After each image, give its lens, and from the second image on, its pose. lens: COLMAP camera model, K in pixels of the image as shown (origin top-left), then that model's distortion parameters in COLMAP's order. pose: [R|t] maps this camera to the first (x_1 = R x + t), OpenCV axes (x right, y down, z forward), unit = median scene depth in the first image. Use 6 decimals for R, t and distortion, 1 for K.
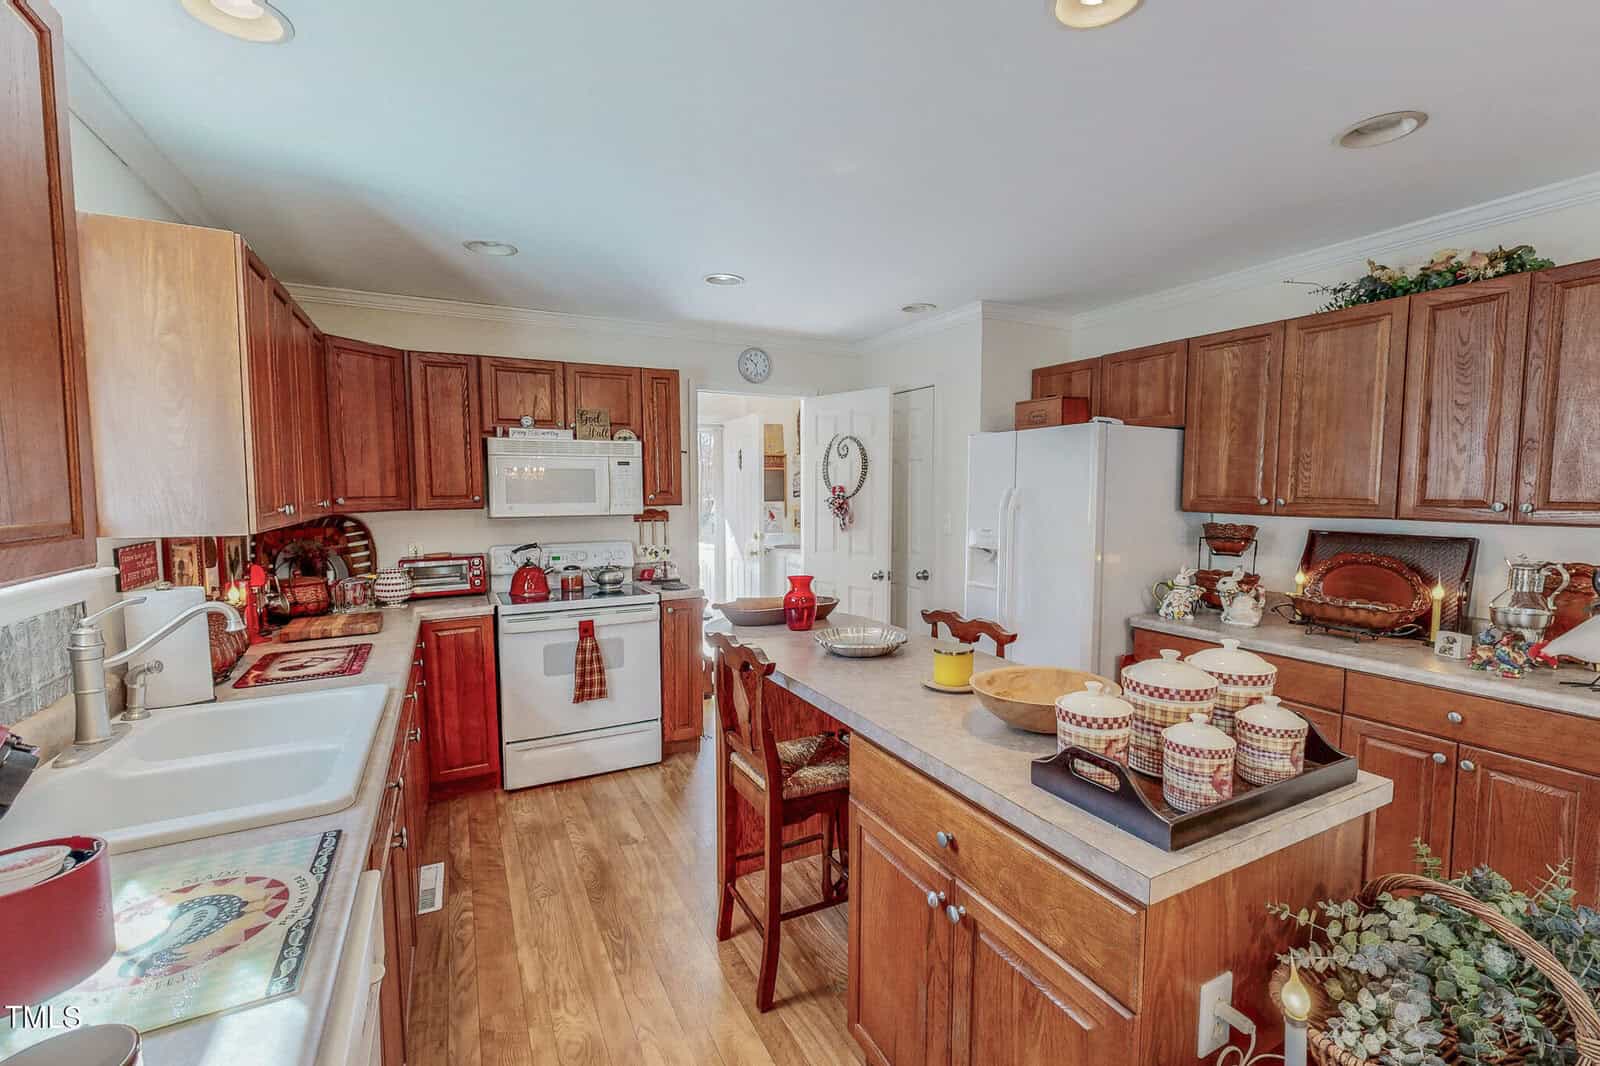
lens RADIAL K [[696.4, 0, 804.7], [0, 696.4, 536.5], [0, 0, 1]] dist [-0.001102, -0.000028]
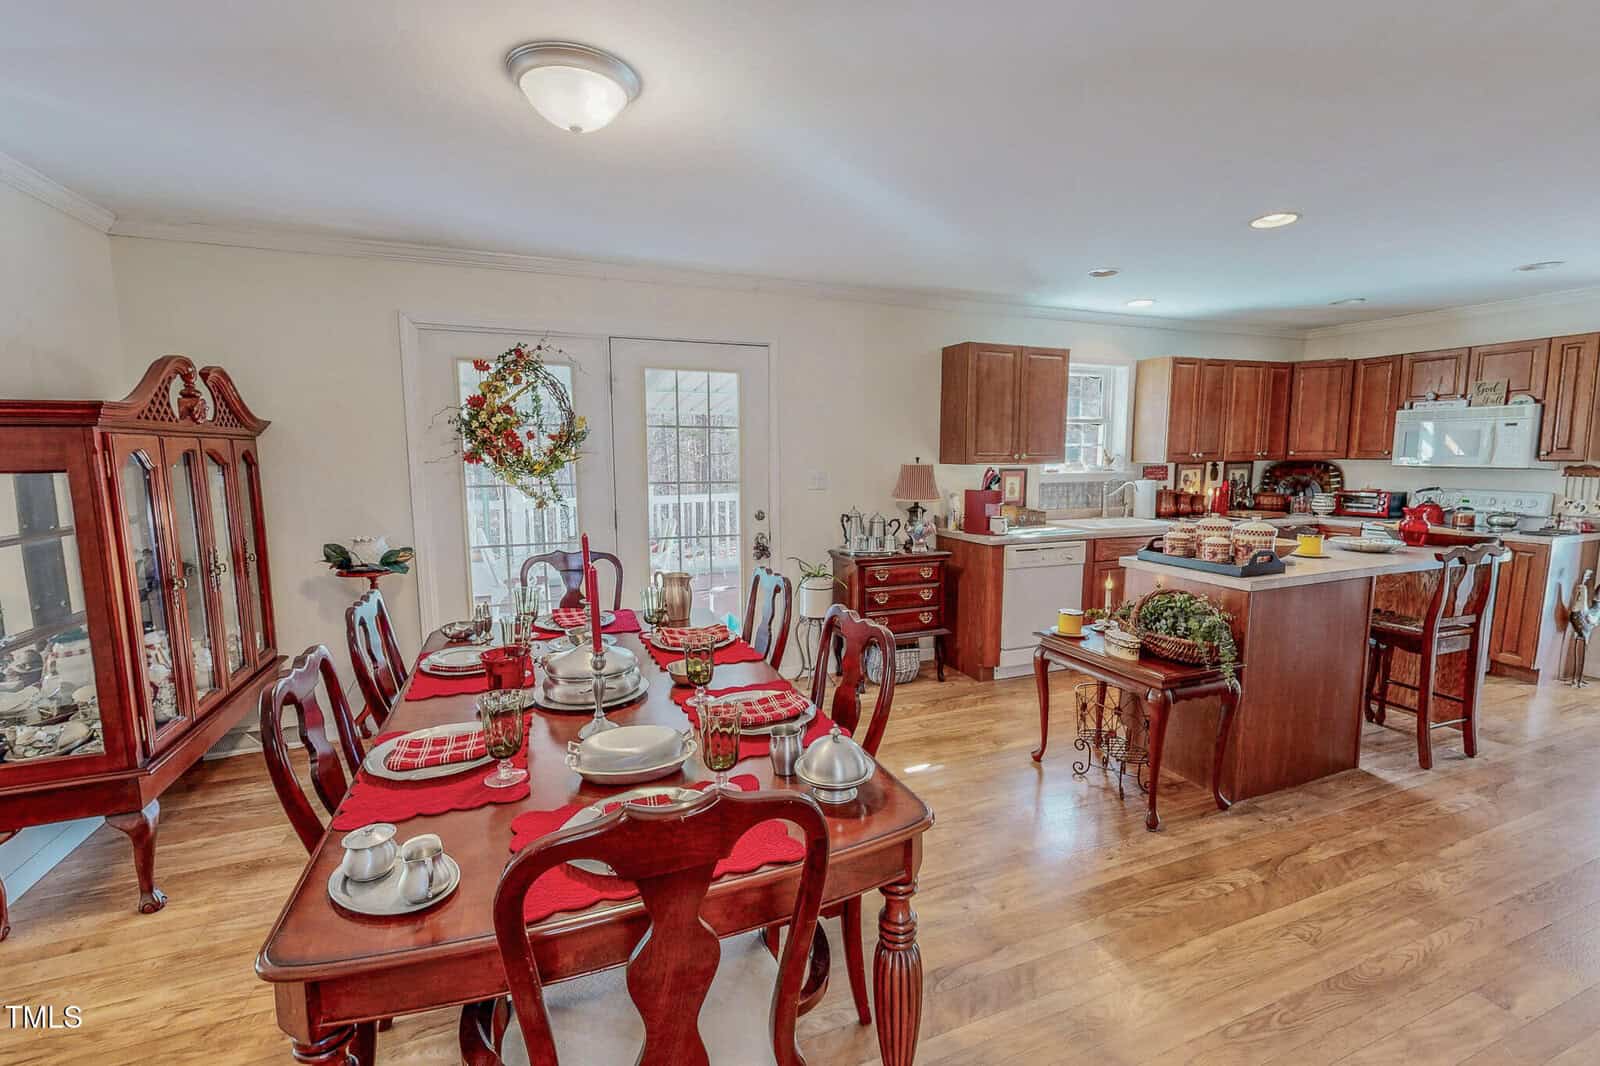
lens RADIAL K [[696.4, 0, 809.7], [0, 696.4, 535.1], [0, 0, 1]] dist [-0.001102, -0.000028]
pose [[-0.079193, 0.129925, -0.988356, 1.084706], [-0.060342, 0.989027, 0.134848, -0.006175], [0.995031, 0.070319, -0.070484, -0.101890]]
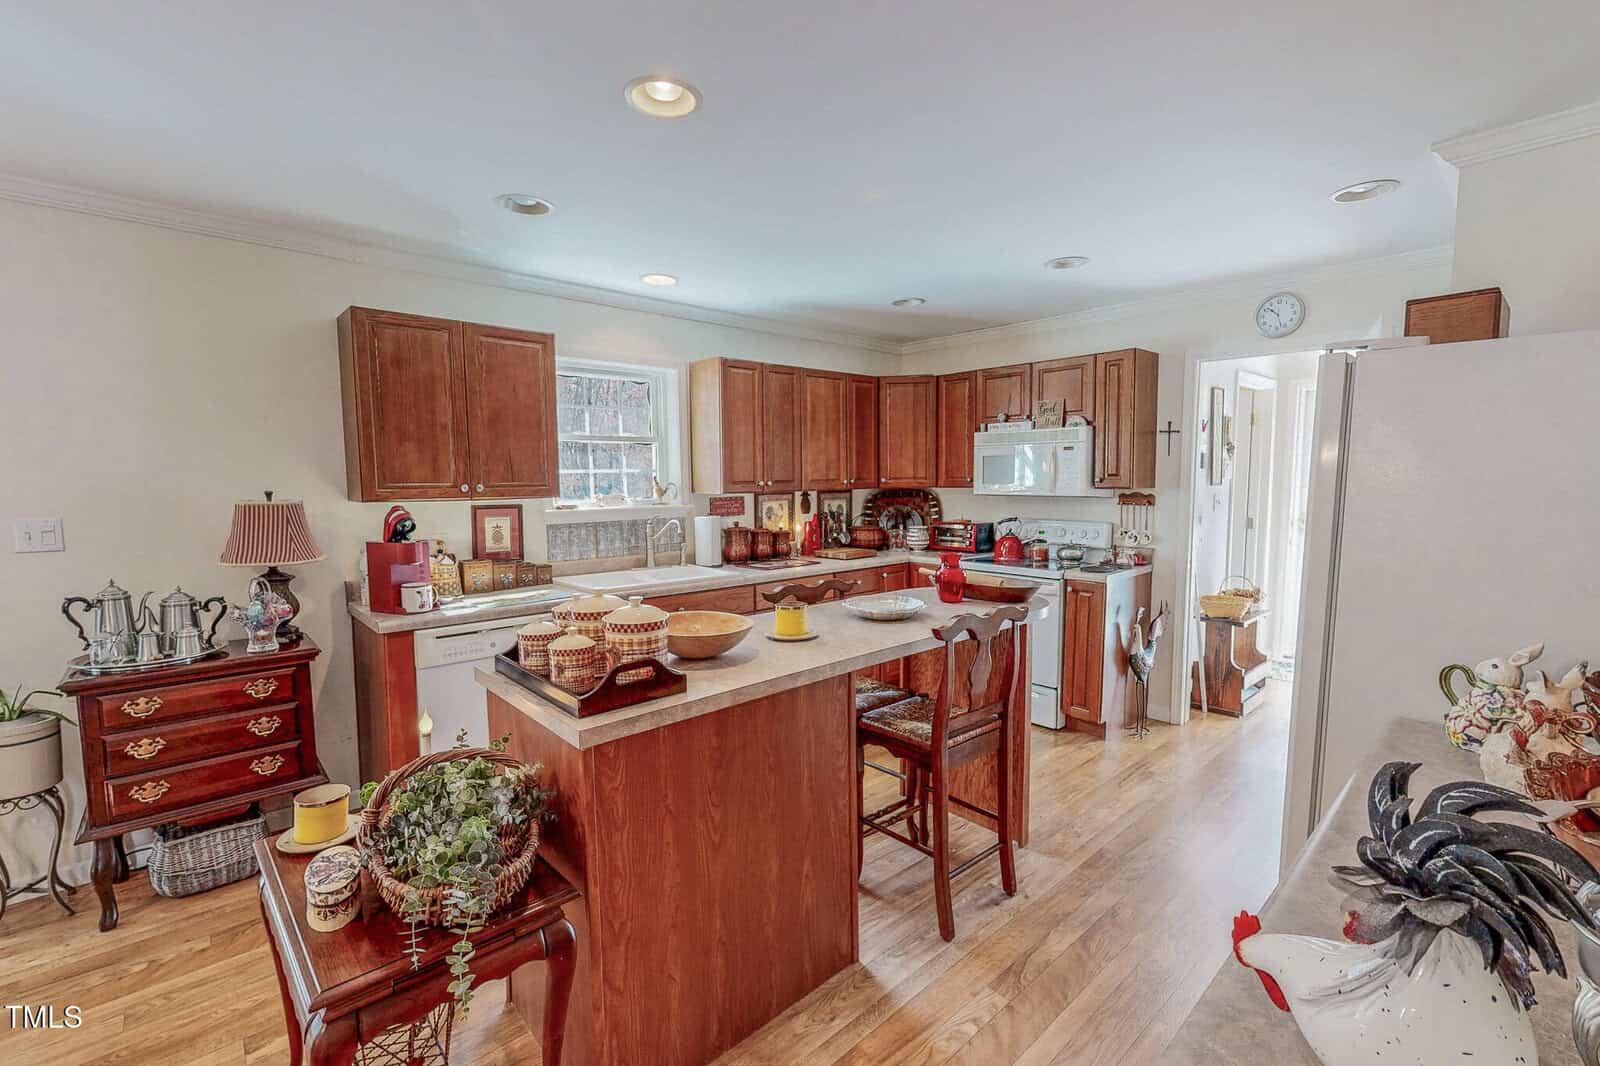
lens RADIAL K [[696.4, 0, 809.8], [0, 696.4, 538.0], [0, 0, 1]] dist [-0.001102, -0.000028]
pose [[0.270833, 0.092545, -0.958167, 0.704201], [-0.058676, 0.995104, 0.079527, -0.030998], [0.960836, 0.034683, 0.274938, 0.342202]]
